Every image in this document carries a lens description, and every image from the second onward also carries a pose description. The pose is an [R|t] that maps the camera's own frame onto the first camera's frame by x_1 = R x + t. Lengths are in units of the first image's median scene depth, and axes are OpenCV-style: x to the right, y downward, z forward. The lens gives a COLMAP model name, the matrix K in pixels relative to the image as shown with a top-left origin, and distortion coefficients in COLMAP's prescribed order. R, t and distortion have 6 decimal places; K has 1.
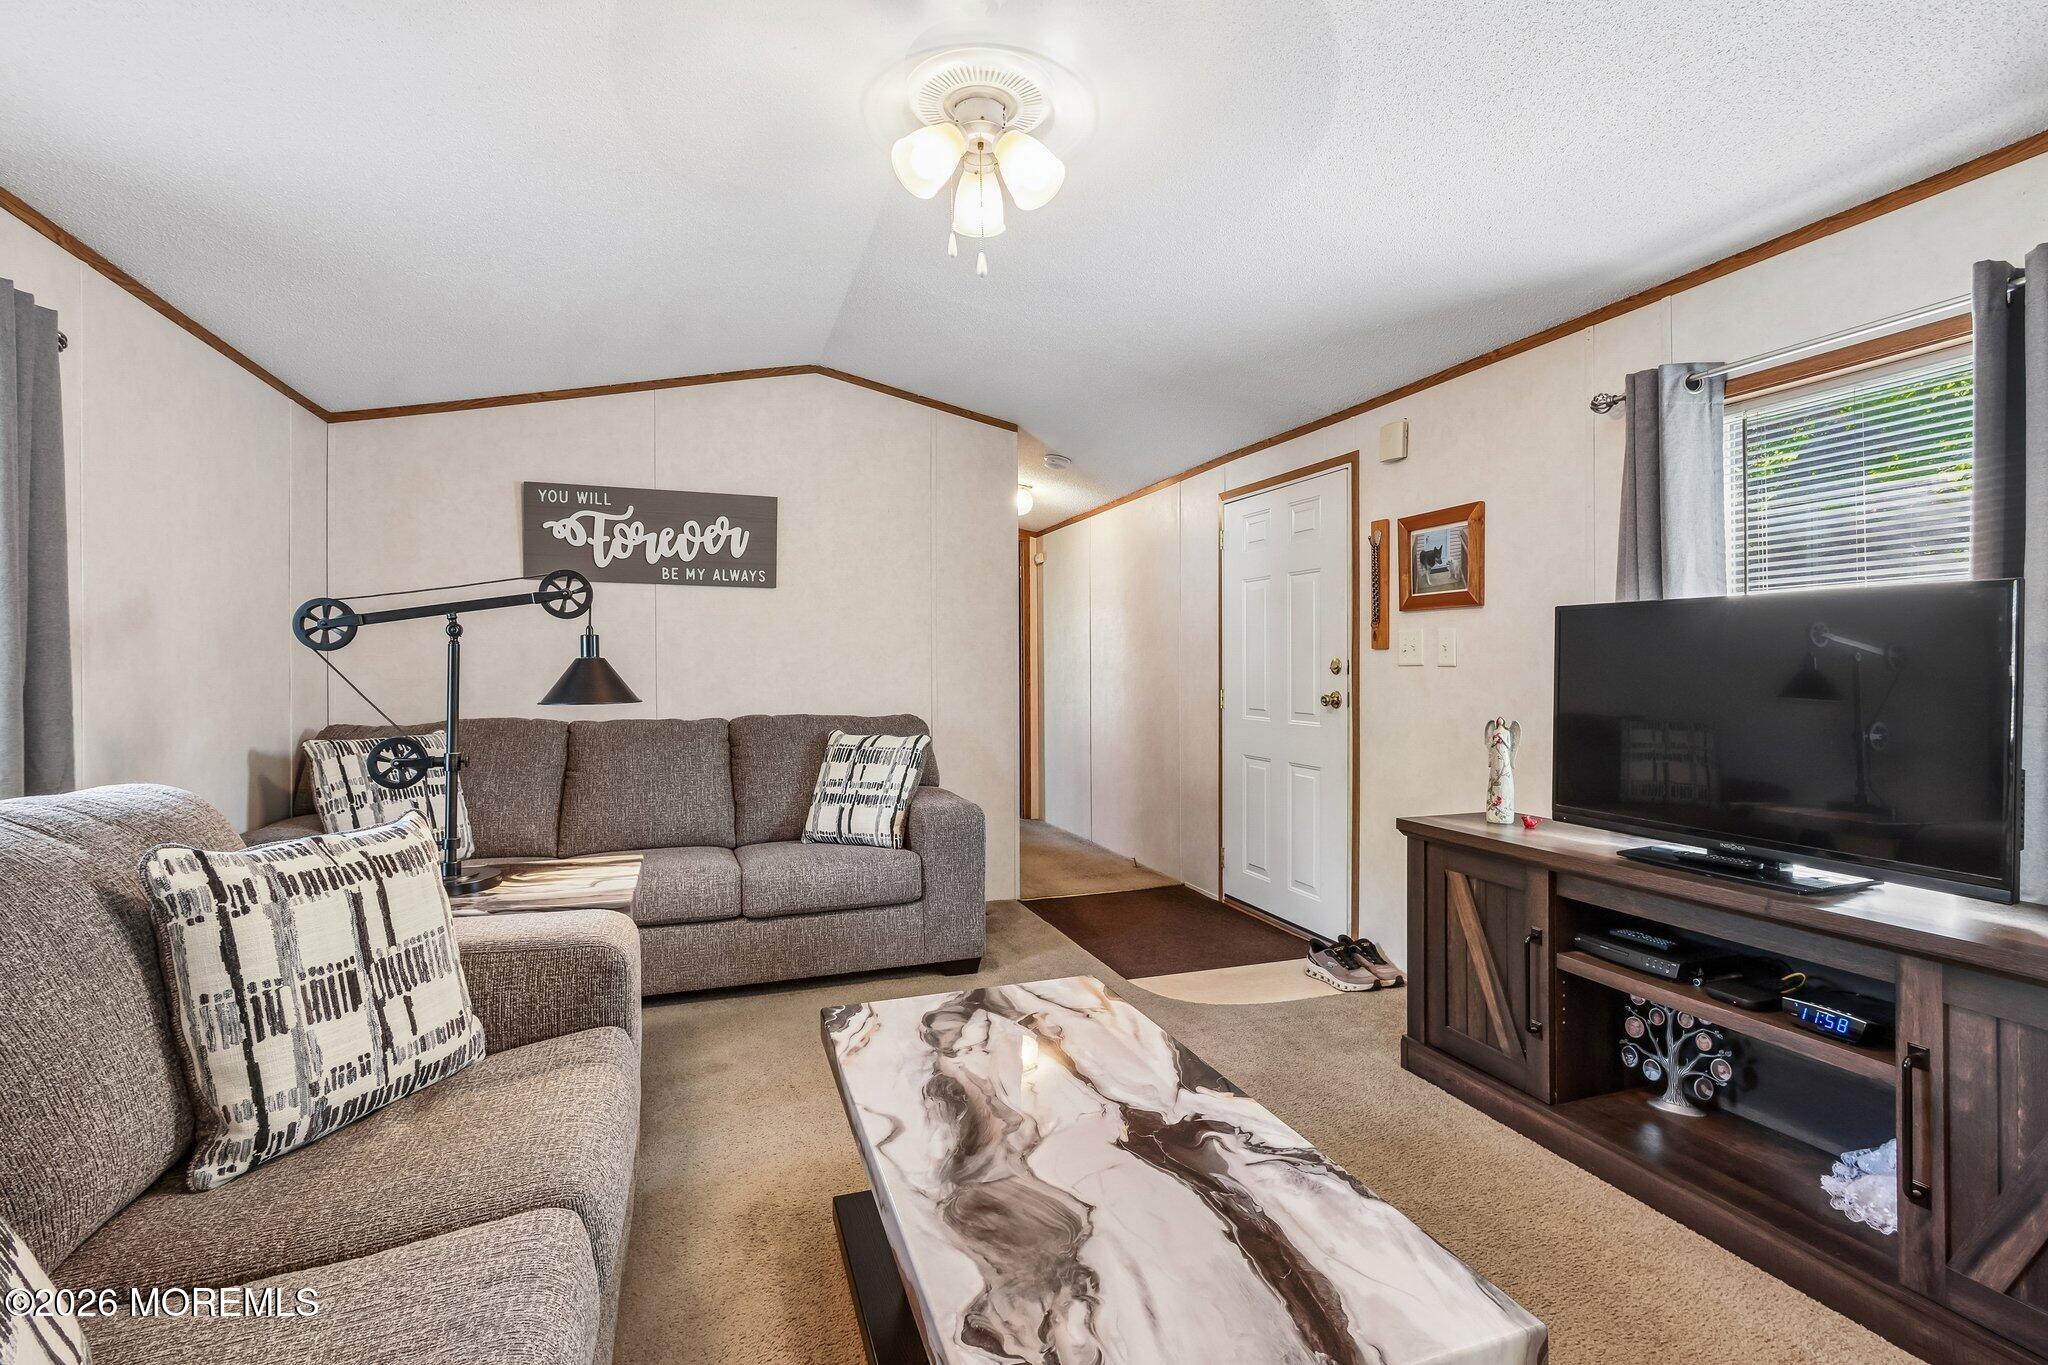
lens RADIAL K [[977.8, 0, 1027.7], [0, 977.8, 656.6], [0, 0, 1]] dist [0.002715, 0.000364]
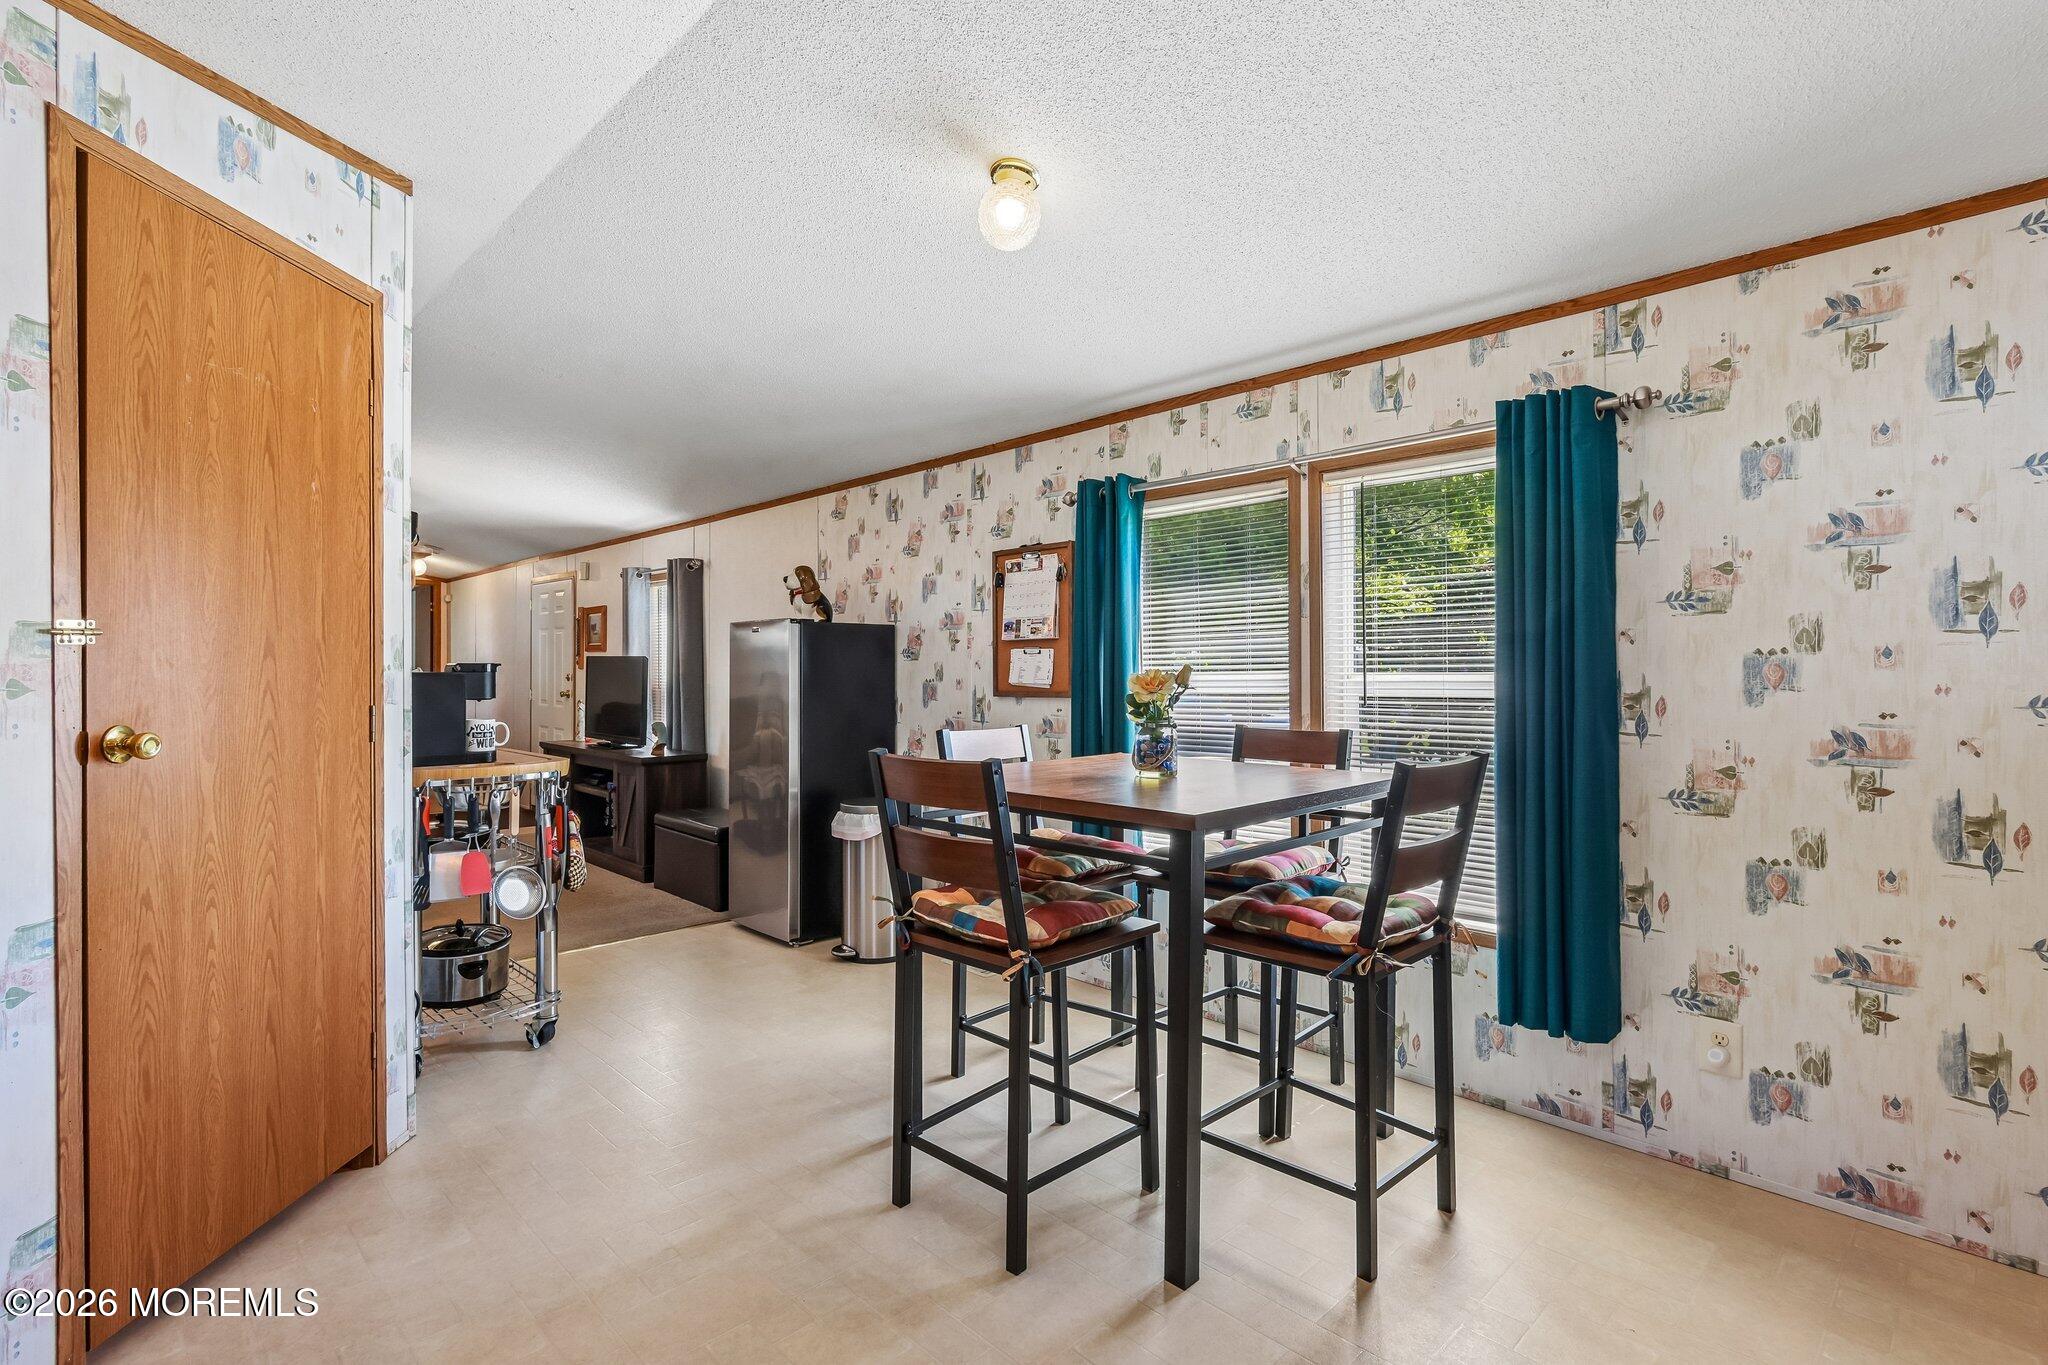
lens RADIAL K [[976.2, 0, 1026.5], [0, 976.2, 672.6], [0, 0, 1]] dist [0.000516, 0.000210]
pose [[0.902390, 0.001214, 0.430919, 0.326676], [-0.006482, 0.999921, 0.010759, -0.029410], [-0.430871, -0.012502, 0.902327, -1.295464]]
